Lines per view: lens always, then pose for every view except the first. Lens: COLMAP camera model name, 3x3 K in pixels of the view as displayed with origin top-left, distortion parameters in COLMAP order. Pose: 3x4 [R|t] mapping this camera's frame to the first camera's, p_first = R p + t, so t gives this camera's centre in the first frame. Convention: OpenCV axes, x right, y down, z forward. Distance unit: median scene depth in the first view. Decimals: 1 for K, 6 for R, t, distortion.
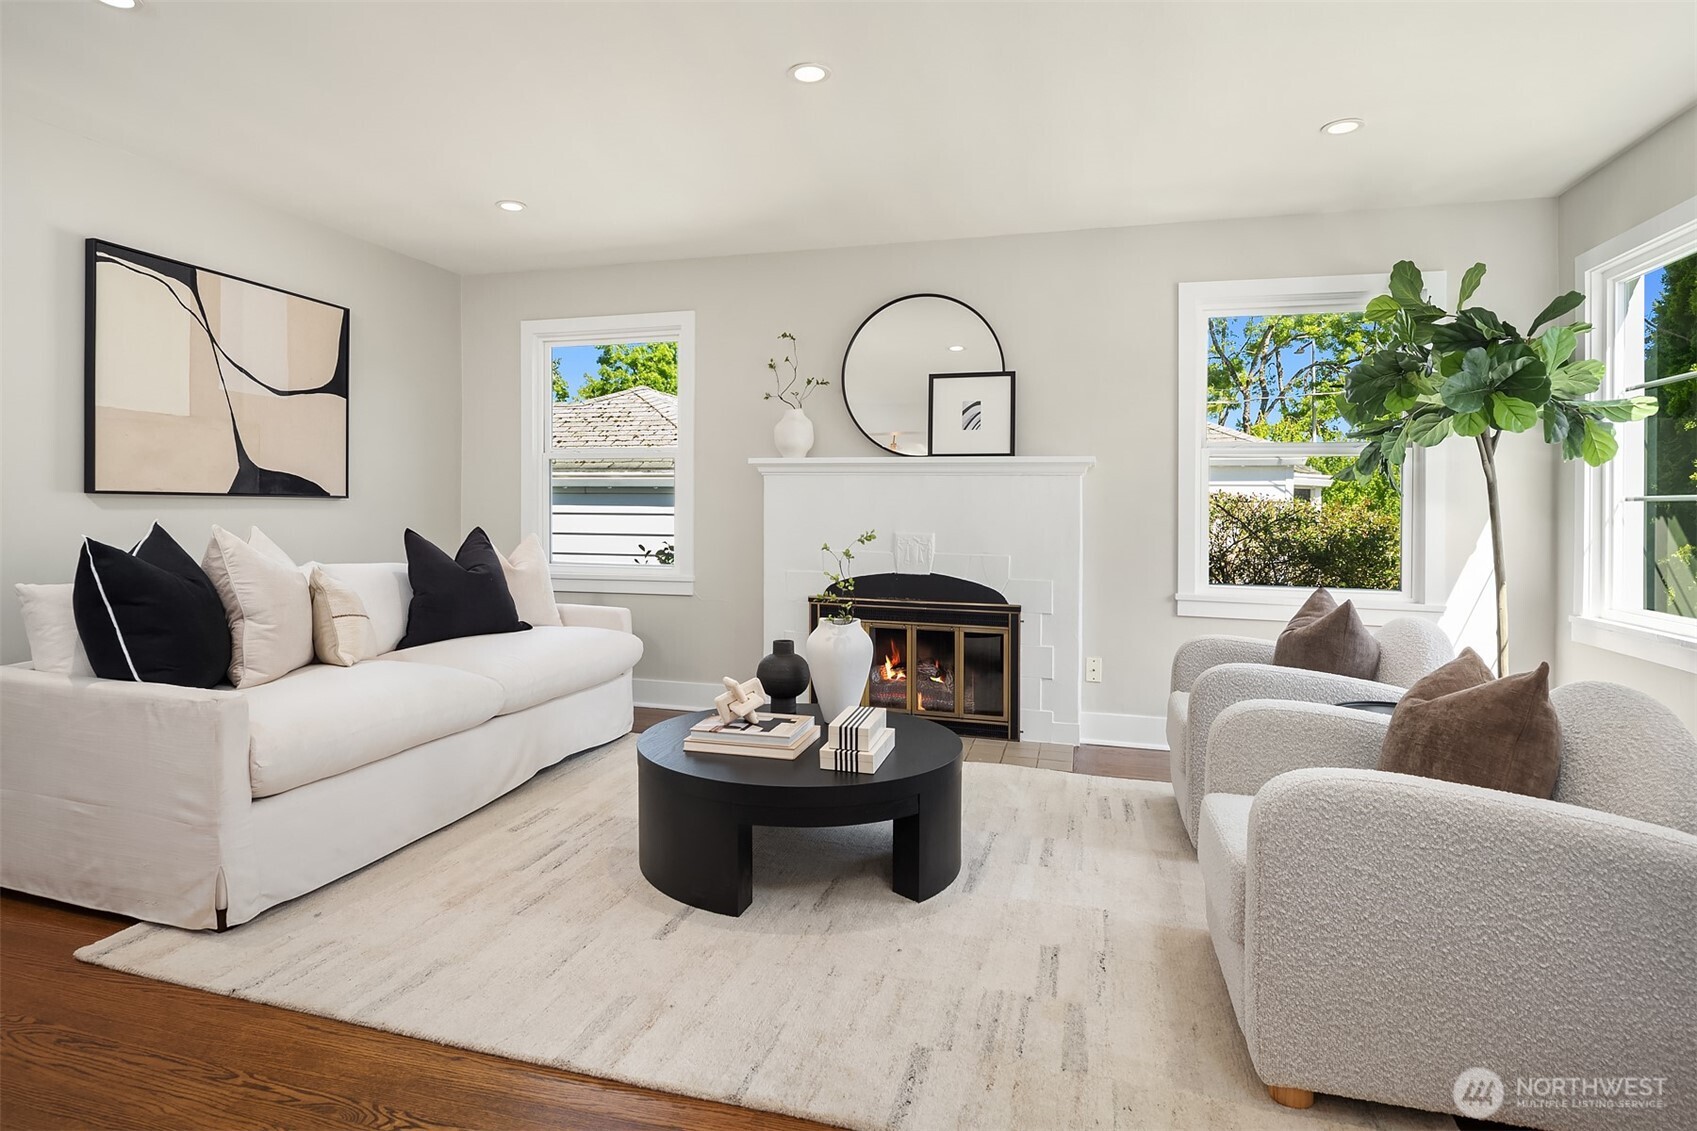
lens RADIAL K [[921.0, 0, 799.2], [0, 921.0, 511.9], [0, 0, 1]] dist [-0.003960, -0.003490]
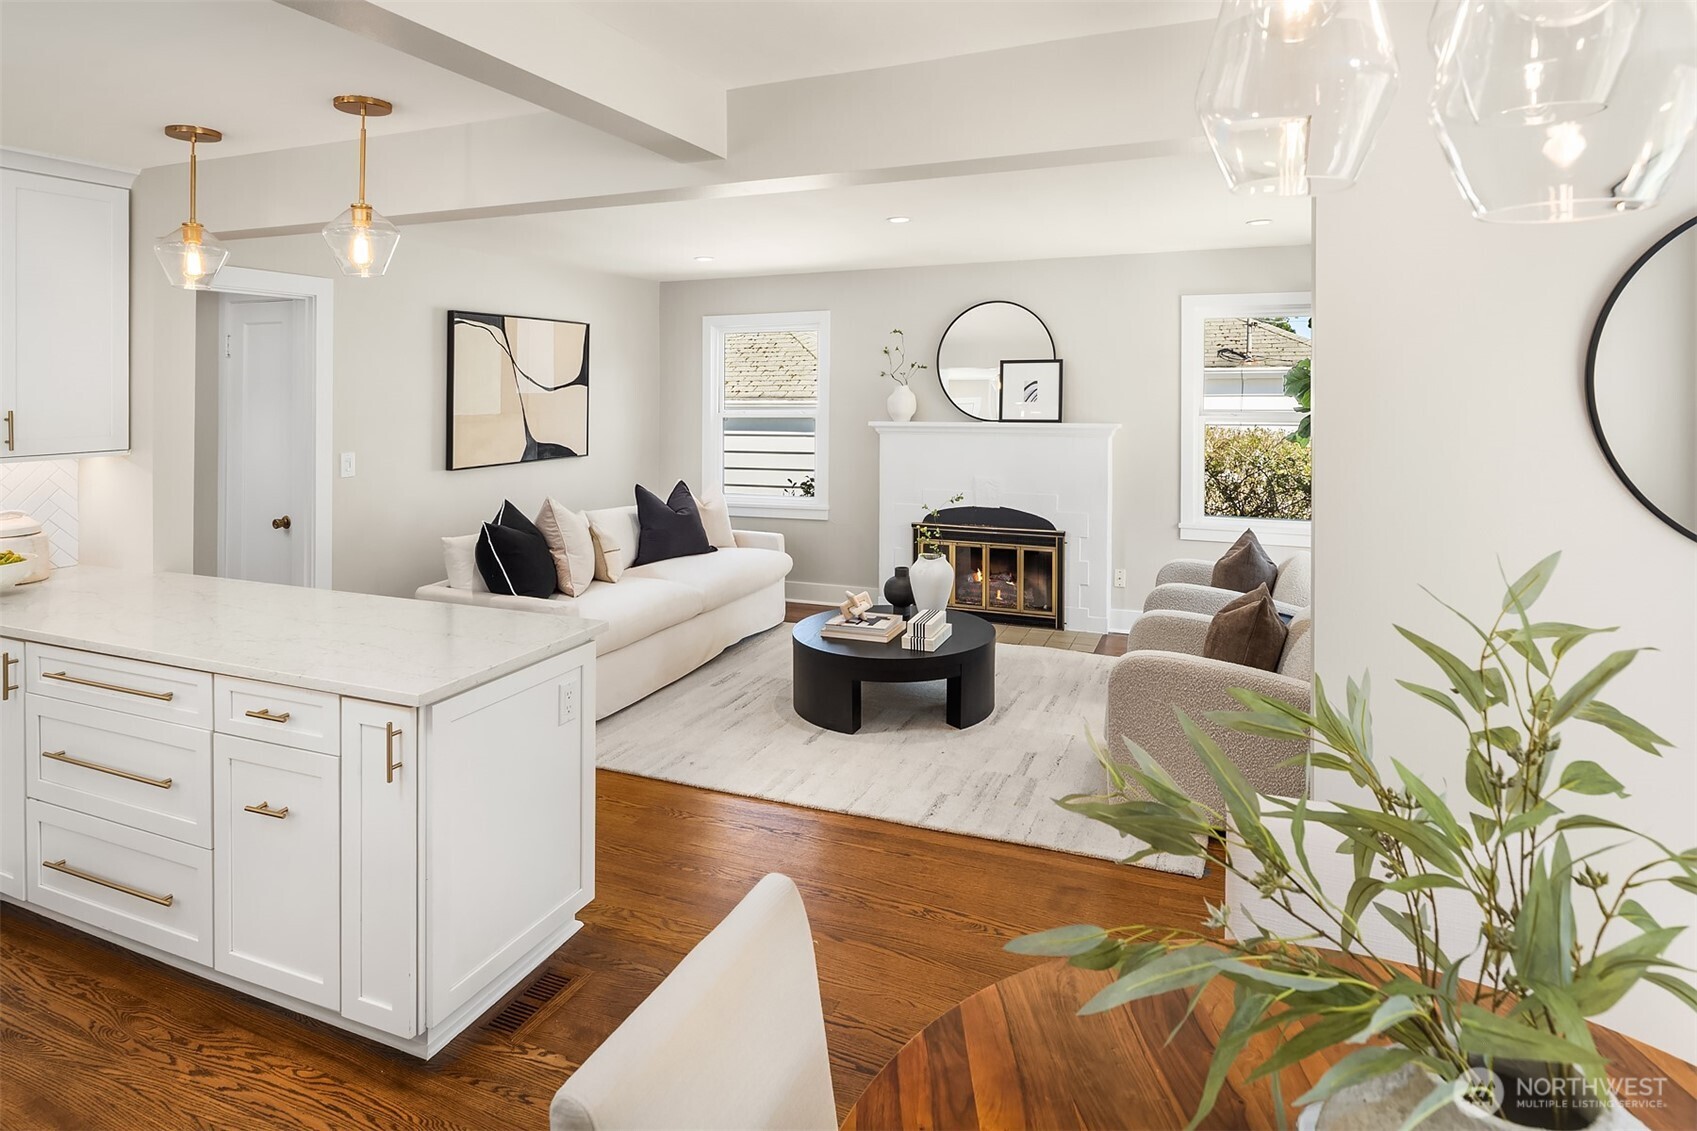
lens RADIAL K [[921.0, 0, 860.9], [0, 921.0, 399.2], [0, 0, 1]] dist [-0.003960, -0.003490]
pose [[0.995796, -0.012253, -0.090774, 0.064850], [0.013076, 0.999879, 0.008479, -0.114727], [0.090659, -0.009630, 0.995835, -0.404595]]
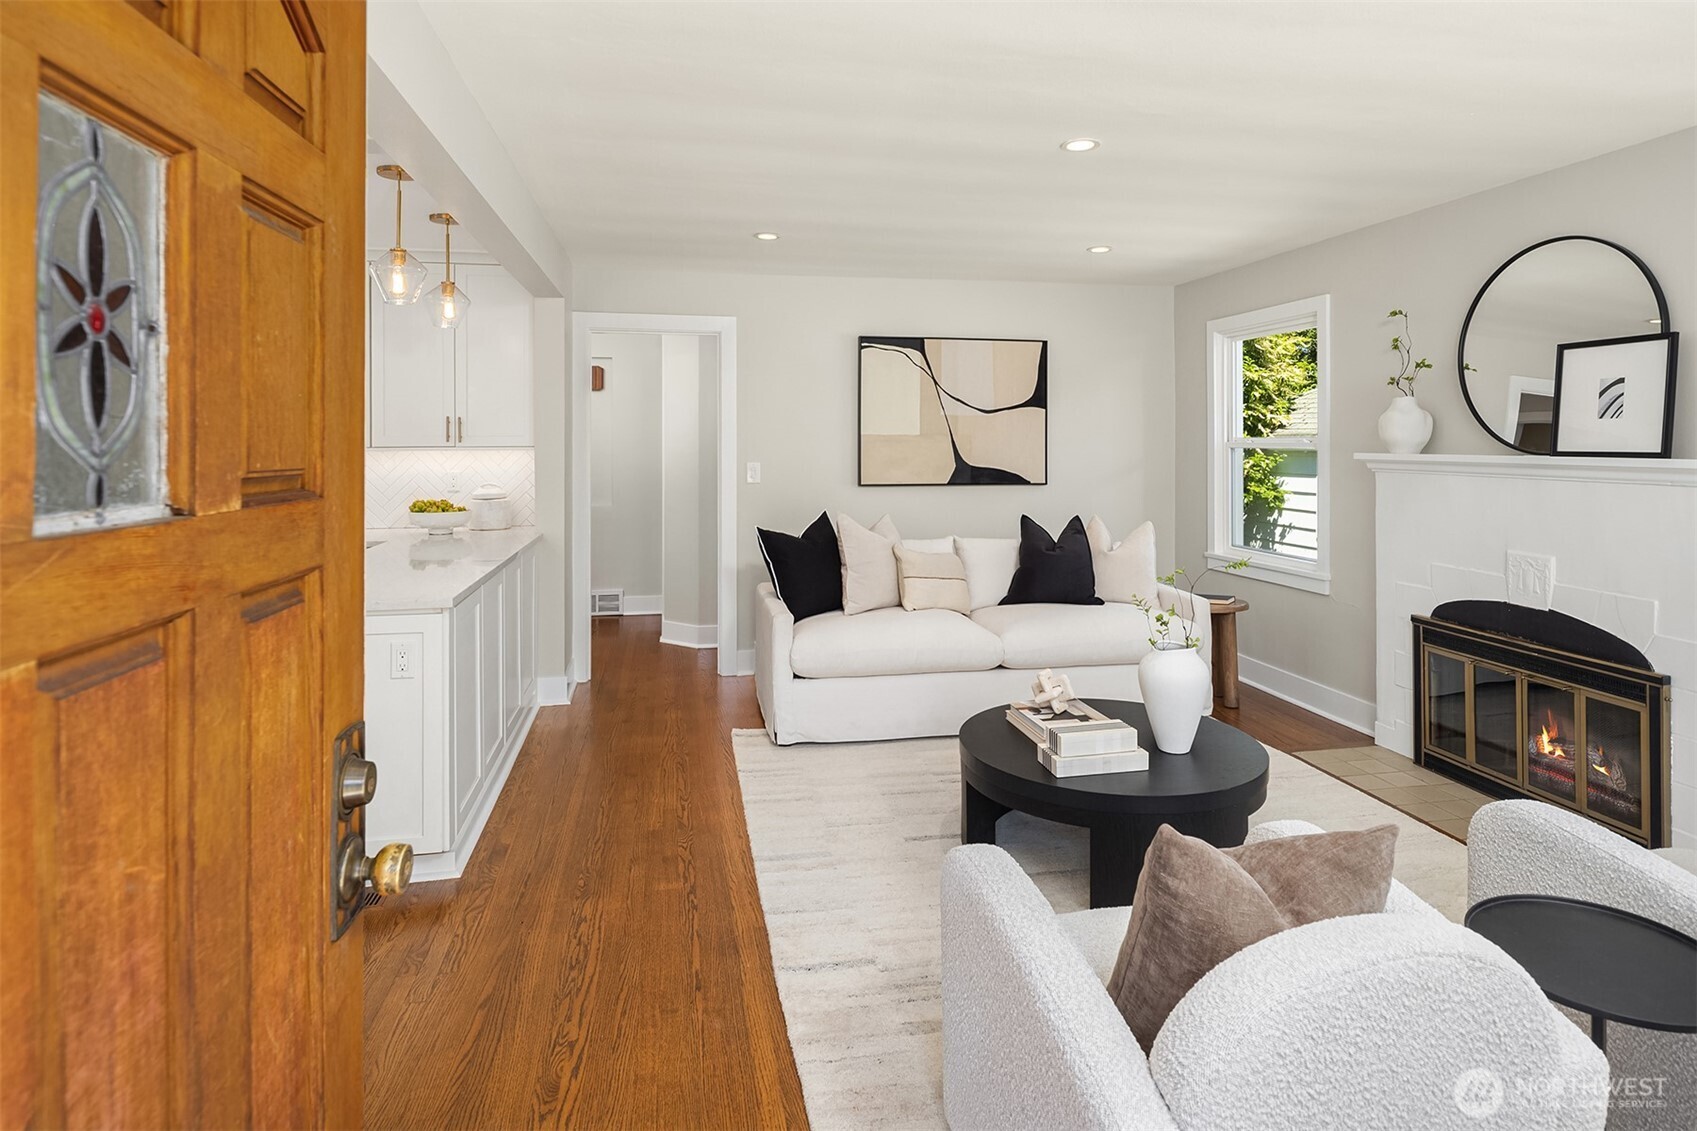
lens RADIAL K [[921.0, 0, 861.7], [0, 921.0, 443.3], [0, 0, 1]] dist [-0.003960, -0.003490]
pose [[0.471476, -0.006123, -0.881858, 0.571400], [-0.000610, 0.999973, -0.007270, -0.067711], [0.881879, 0.003965, 0.471459, 0.156327]]
